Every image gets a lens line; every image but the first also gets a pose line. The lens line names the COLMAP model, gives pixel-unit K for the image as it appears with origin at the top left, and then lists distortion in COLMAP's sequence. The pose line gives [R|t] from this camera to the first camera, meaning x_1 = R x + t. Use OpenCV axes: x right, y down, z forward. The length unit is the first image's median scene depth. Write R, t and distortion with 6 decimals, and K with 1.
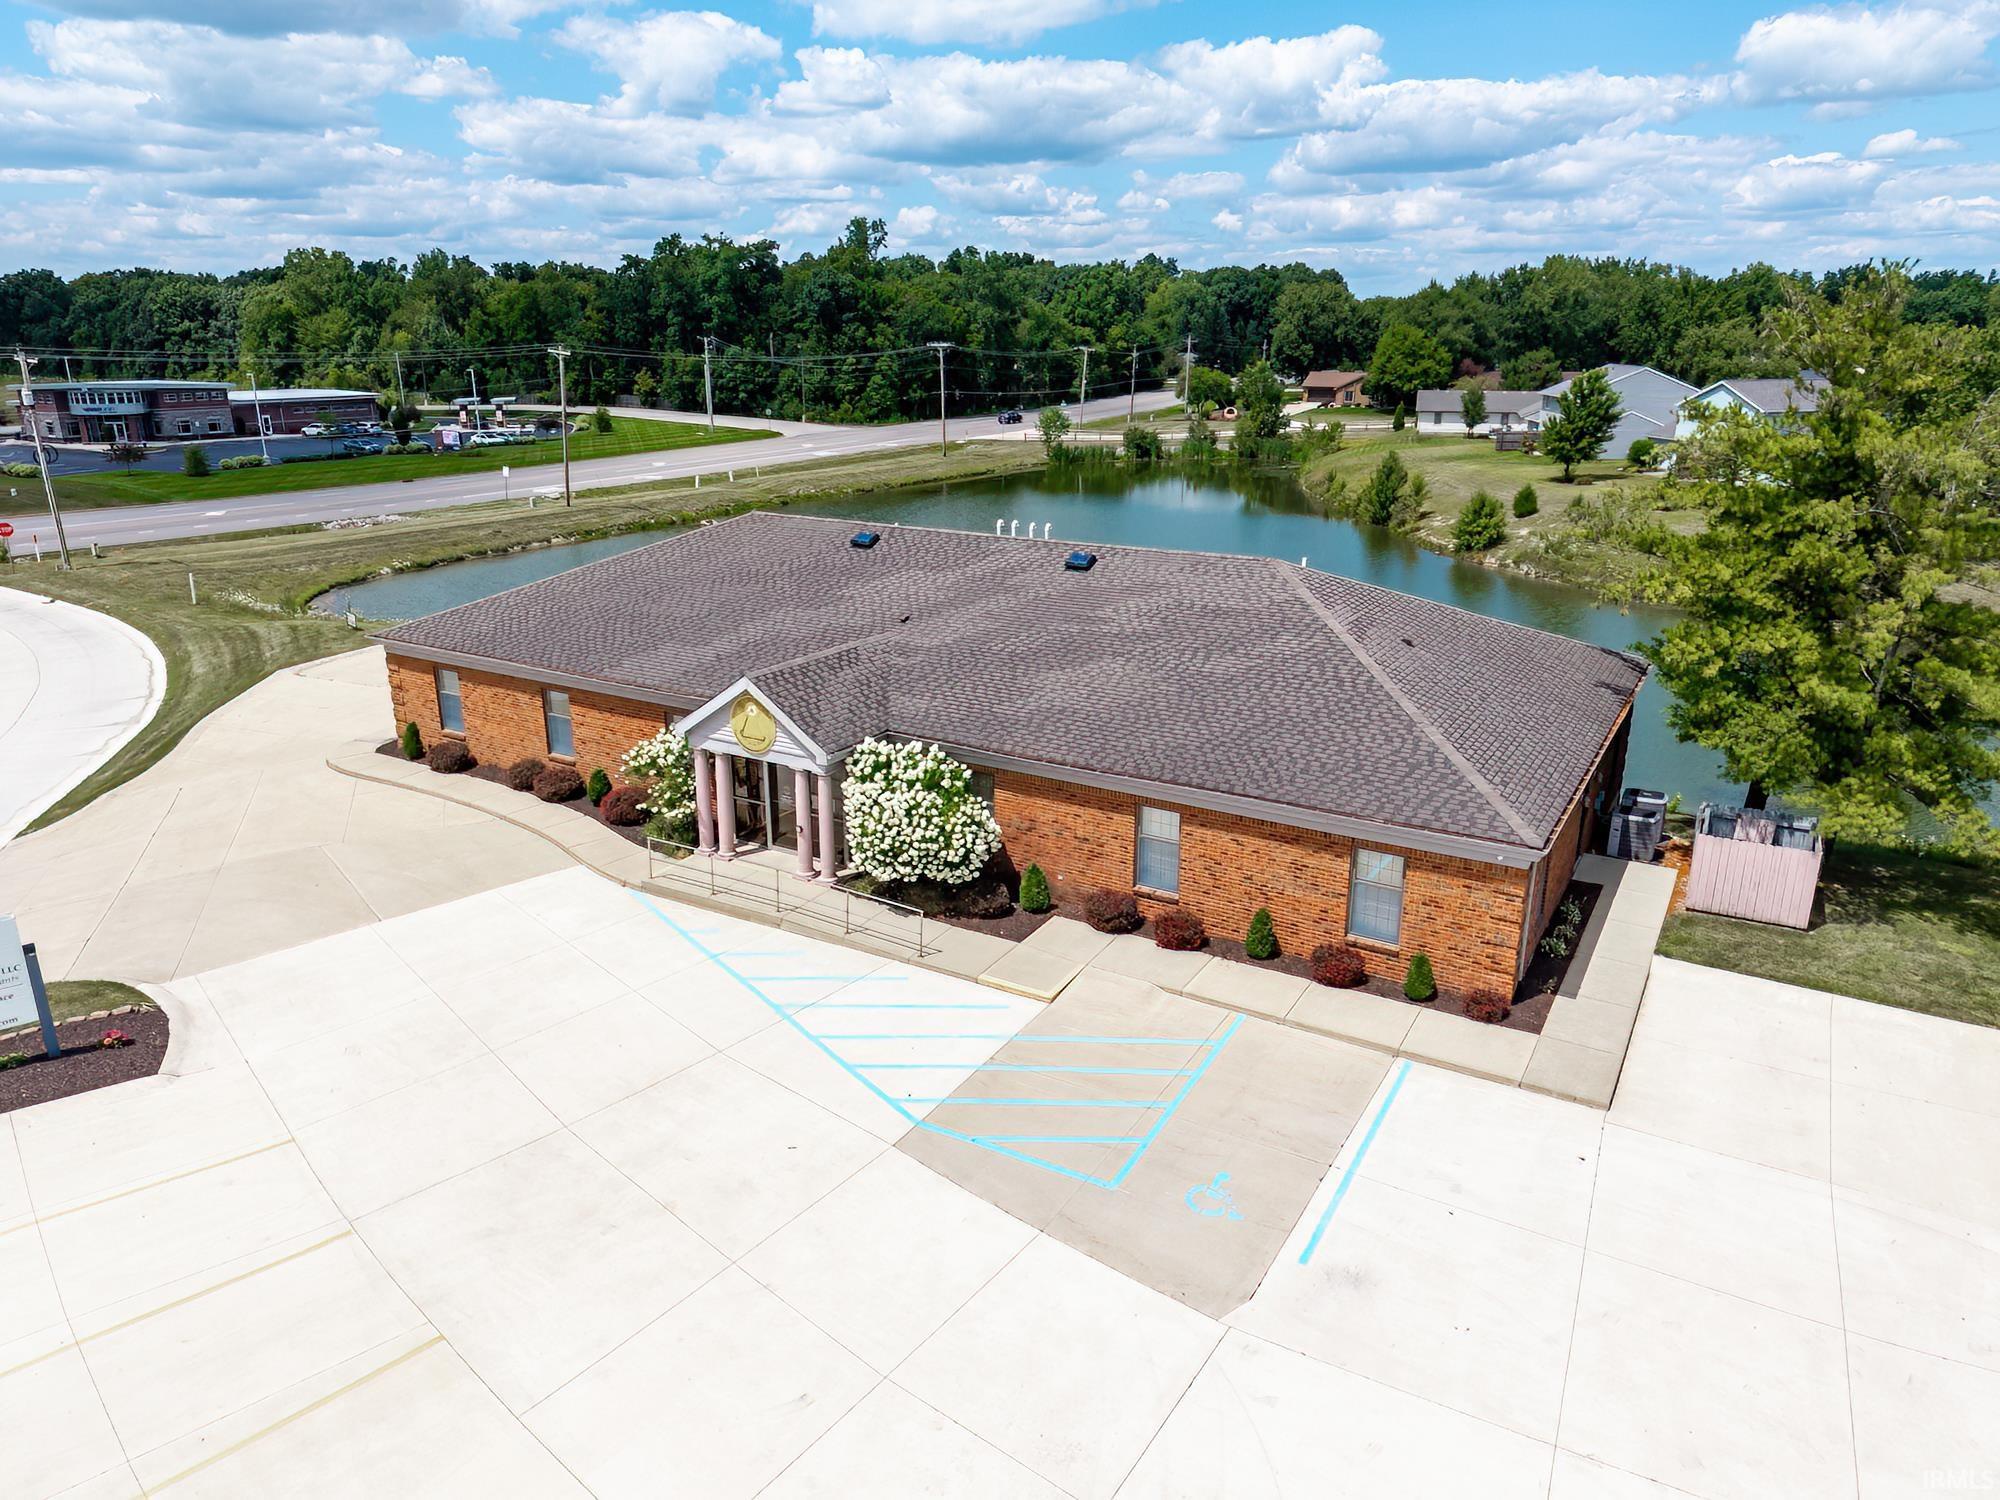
lens RADIAL K [[1358.1, 0, 998.5], [0, 1358.1, 790.9], [0, 0, 1]] dist [-0.000463, 0.054770]
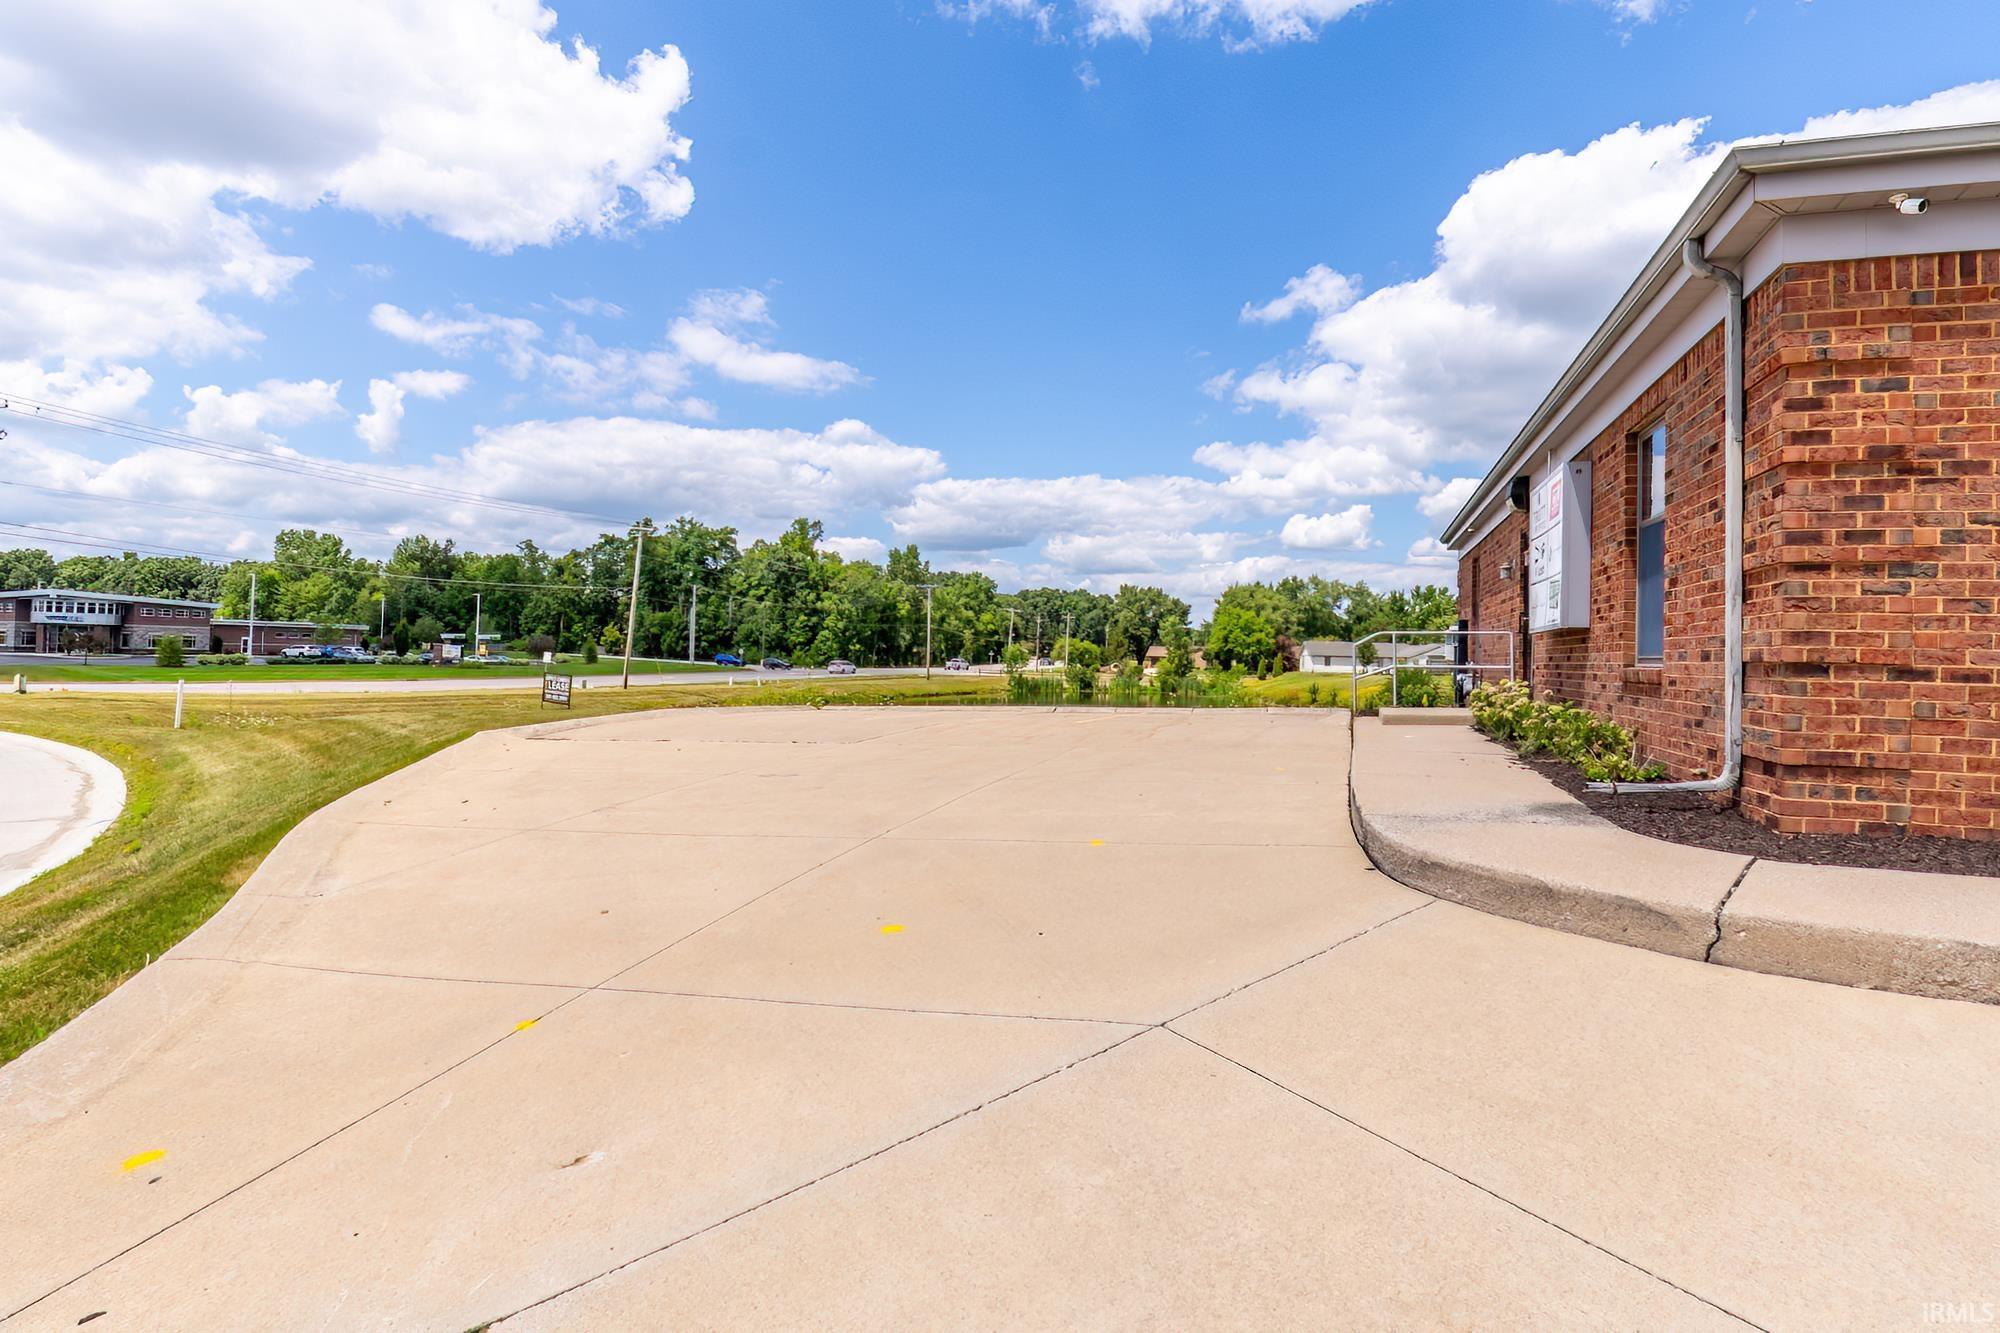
lens RADIAL K [[985.0, 0, 1000.0], [0, 985.0, 666.5], [0, 0, 1]] dist [0.009923, -0.000658]
pose [[0.979807, 0.029371, 0.197775, -0.107661], [0.033955, 0.950342, -0.309351, -0.002489], [-0.197039, 0.309820, 0.930154, 0.171316]]
